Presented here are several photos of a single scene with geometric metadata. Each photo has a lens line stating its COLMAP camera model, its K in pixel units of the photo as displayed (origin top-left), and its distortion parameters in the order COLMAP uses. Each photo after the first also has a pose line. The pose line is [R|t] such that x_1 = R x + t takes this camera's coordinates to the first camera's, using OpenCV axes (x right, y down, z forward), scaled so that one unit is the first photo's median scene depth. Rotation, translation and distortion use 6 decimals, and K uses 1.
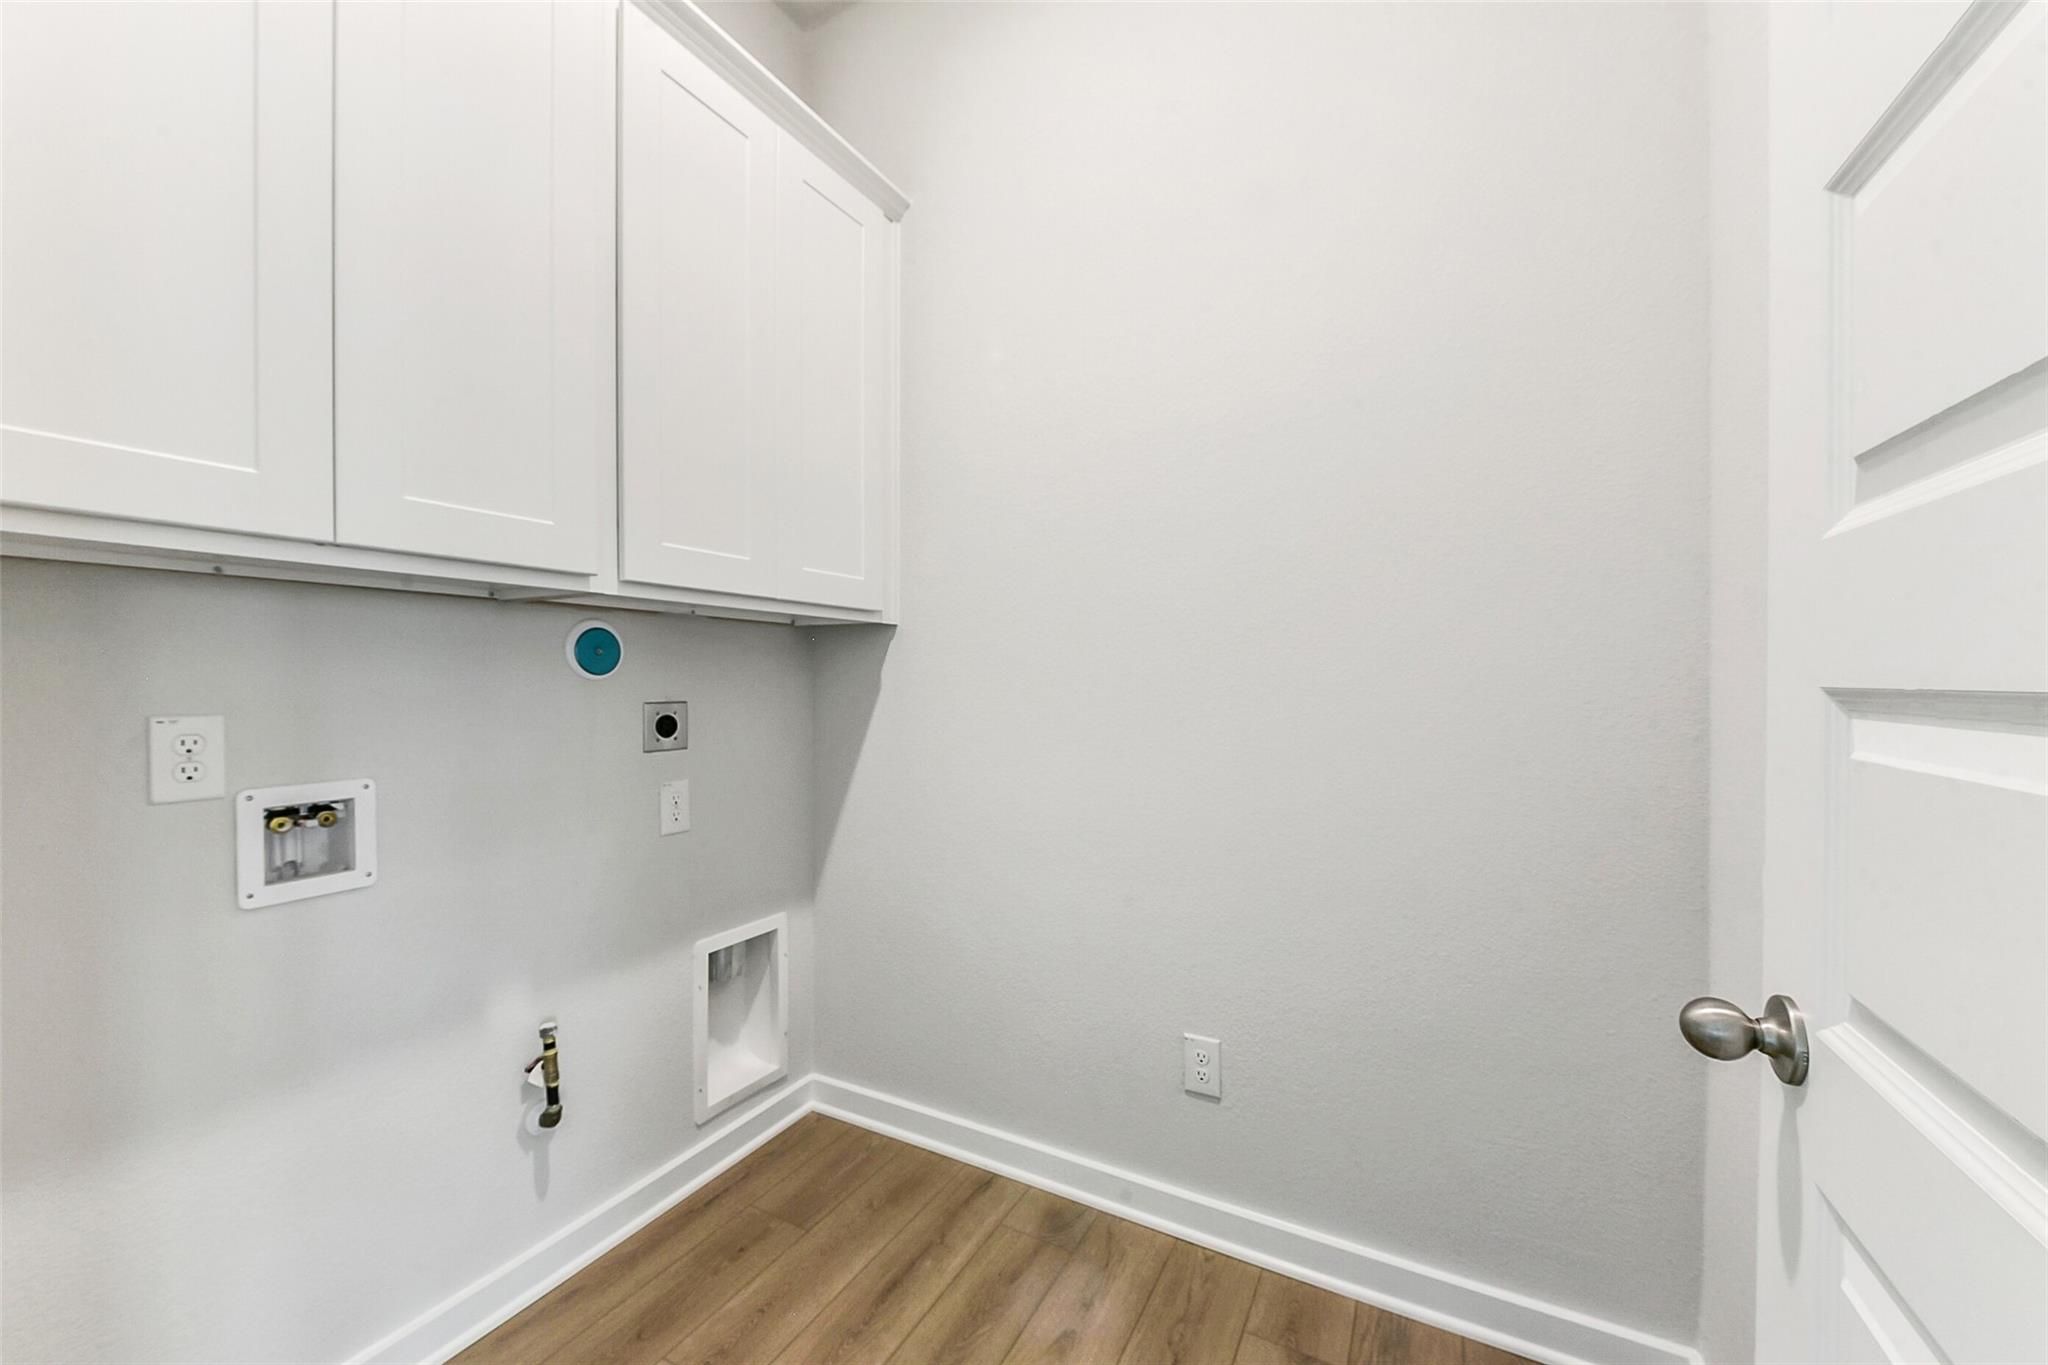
lens RADIAL K [[795.5, 0, 1017.5], [0, 795.5, 687.1], [0, 0, 1]] dist [0.002850, -0.000164]
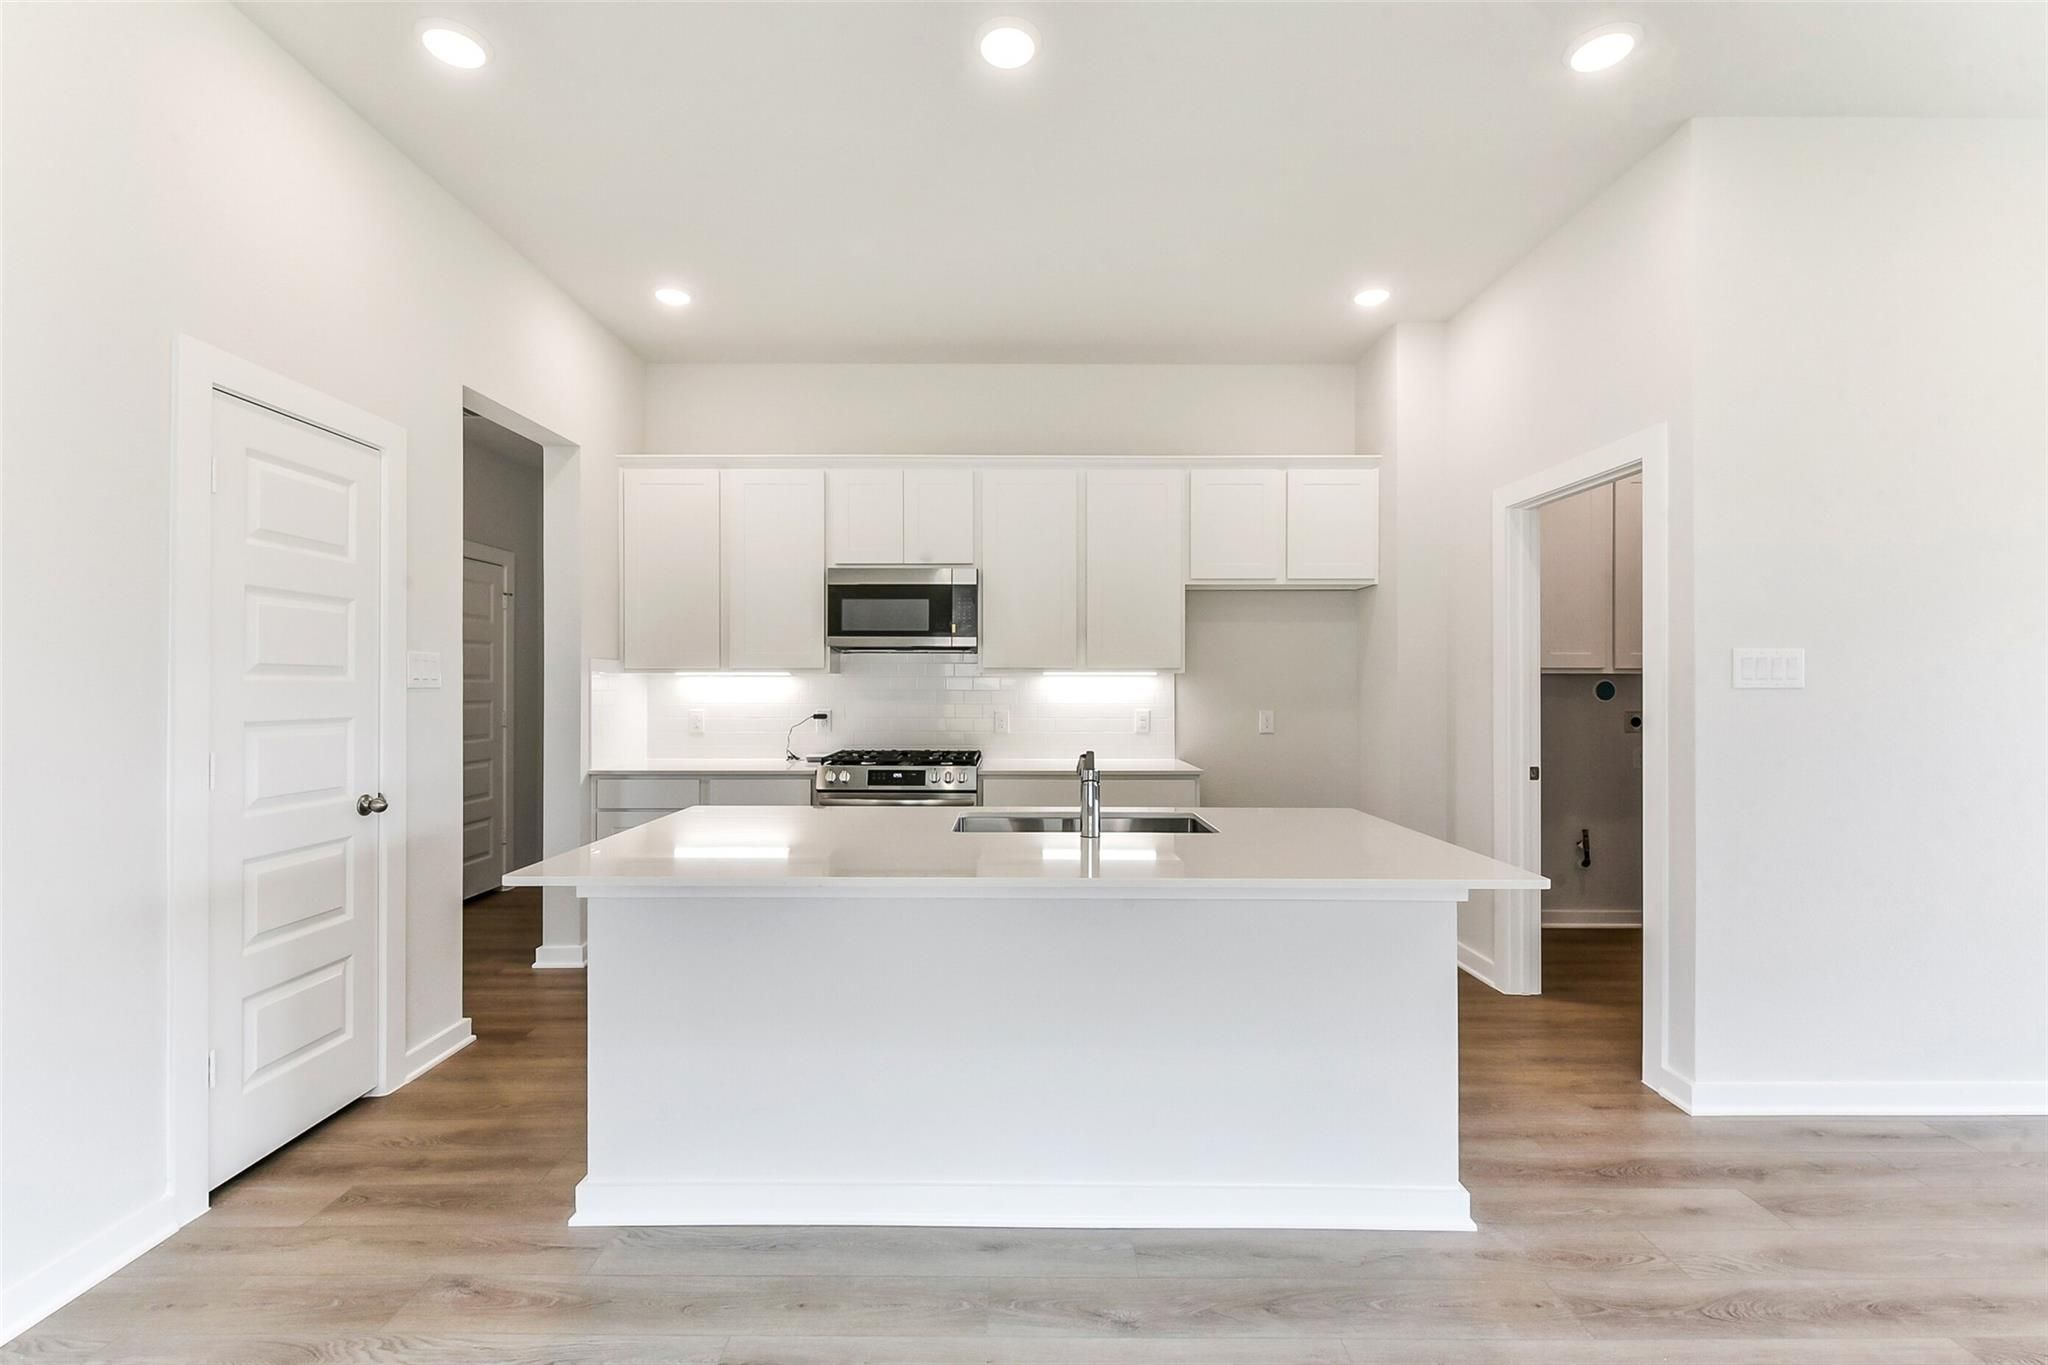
lens RADIAL K [[895.9, 0, 1017.1], [0, 895.9, 683.8], [0, 0, 1]] dist [0.001401, -0.000305]
pose [[0.472043, -0.000408, -0.881575, 1.225683], [-0.015772, 0.999836, -0.008908, -0.018057], [0.881434, 0.018109, 0.471959, -2.222714]]
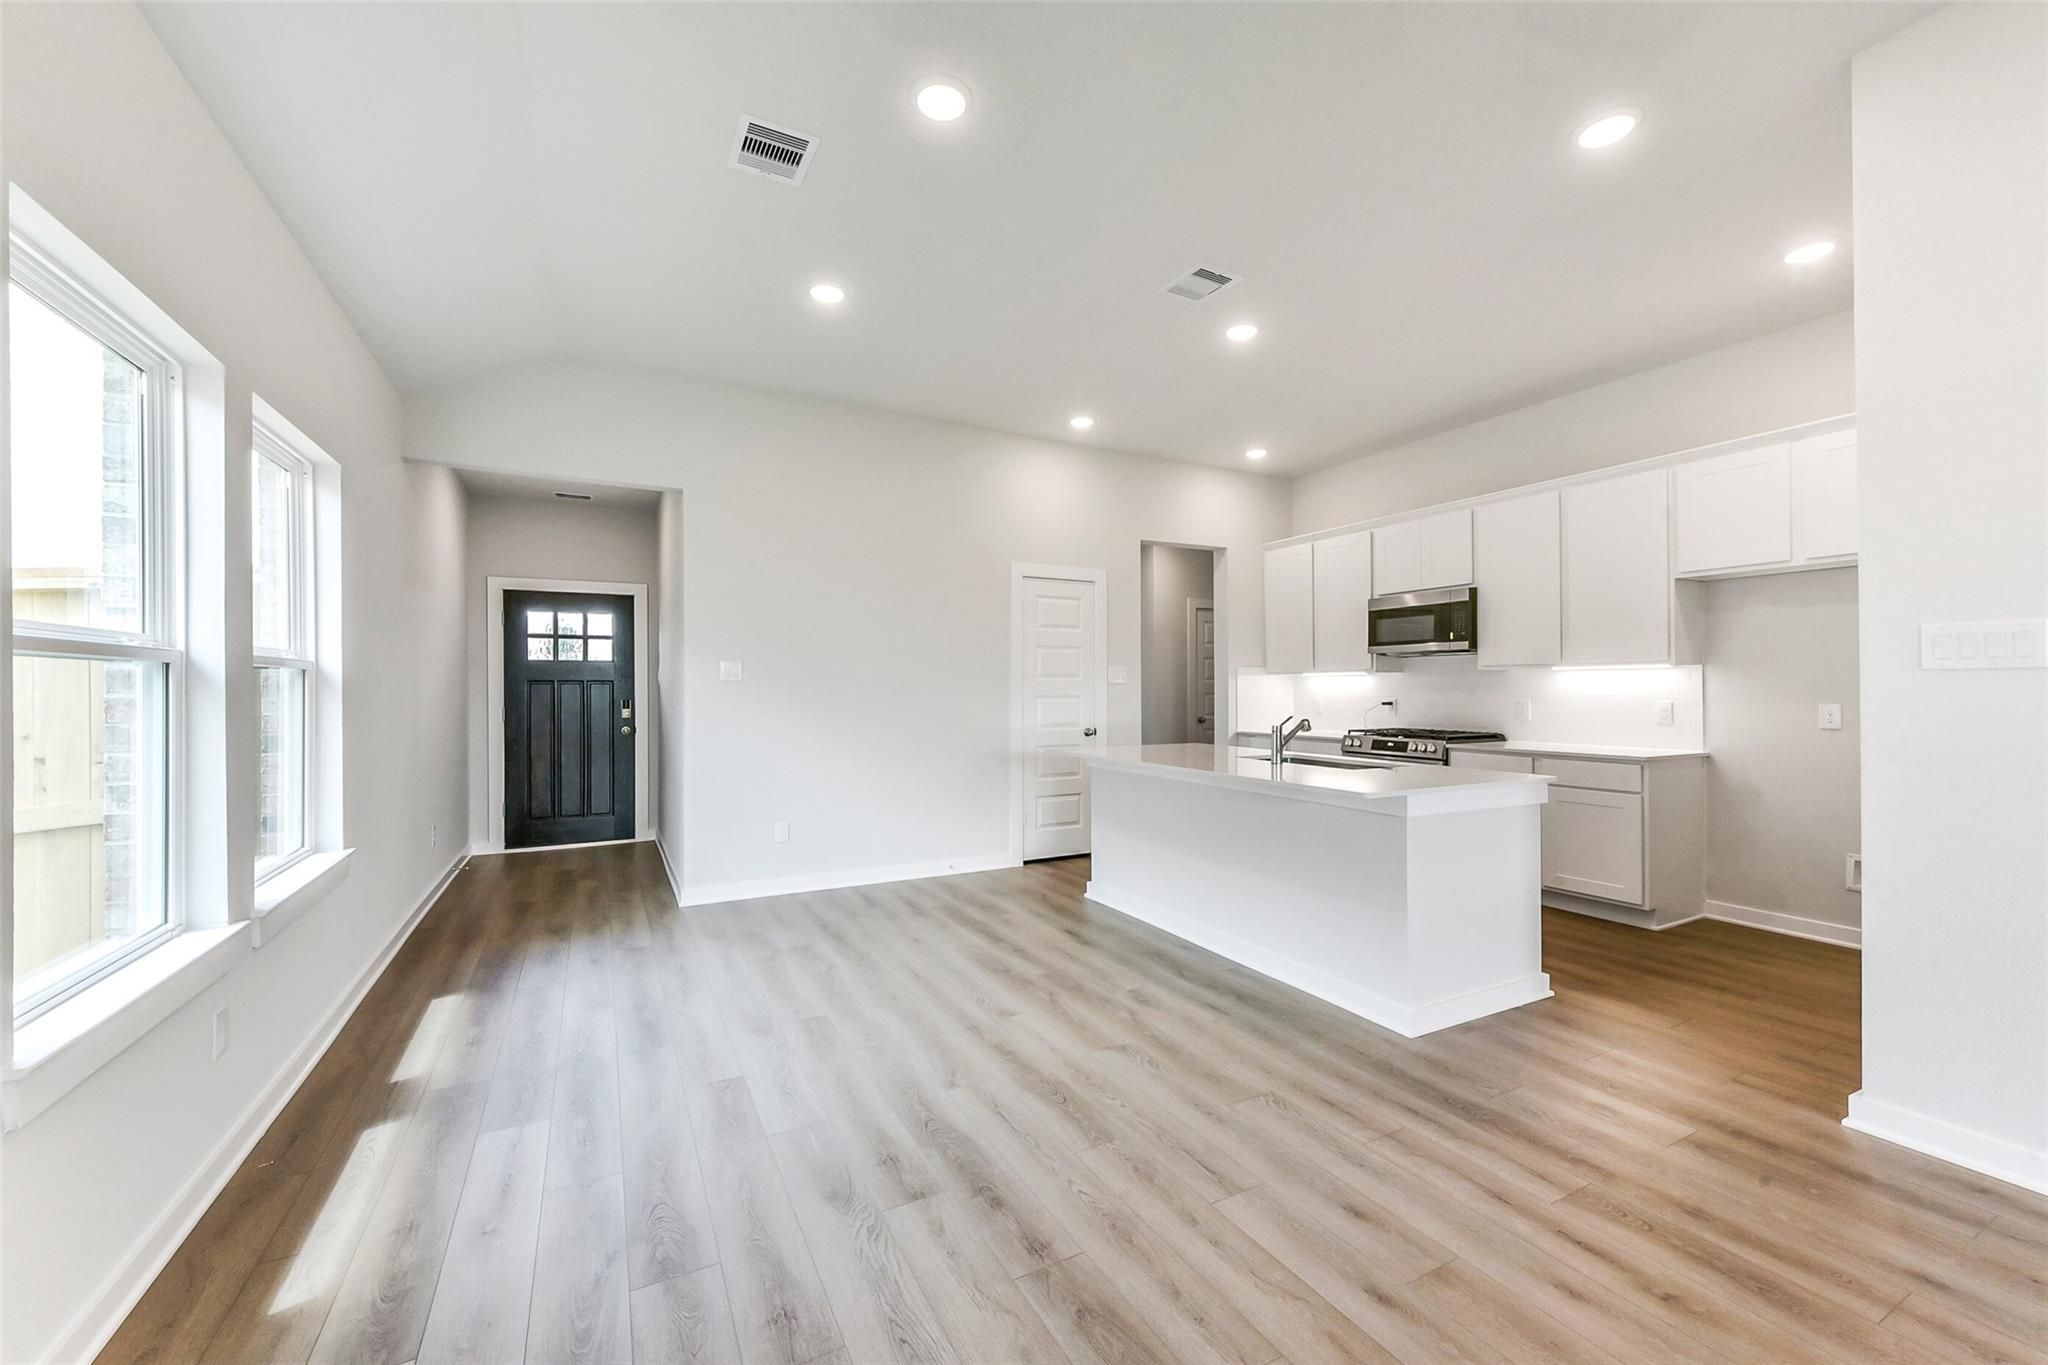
lens RADIAL K [[795.5, 0, 1017.5], [0, 795.5, 687.1], [0, 0, 1]] dist [0.002850, -0.000164]
pose [[-0.562436, 0.000624, -0.826841, 2.375168], [-0.009825, 0.999924, 0.007437, -0.011473], [0.826783, 0.012307, -0.562387, -0.645440]]
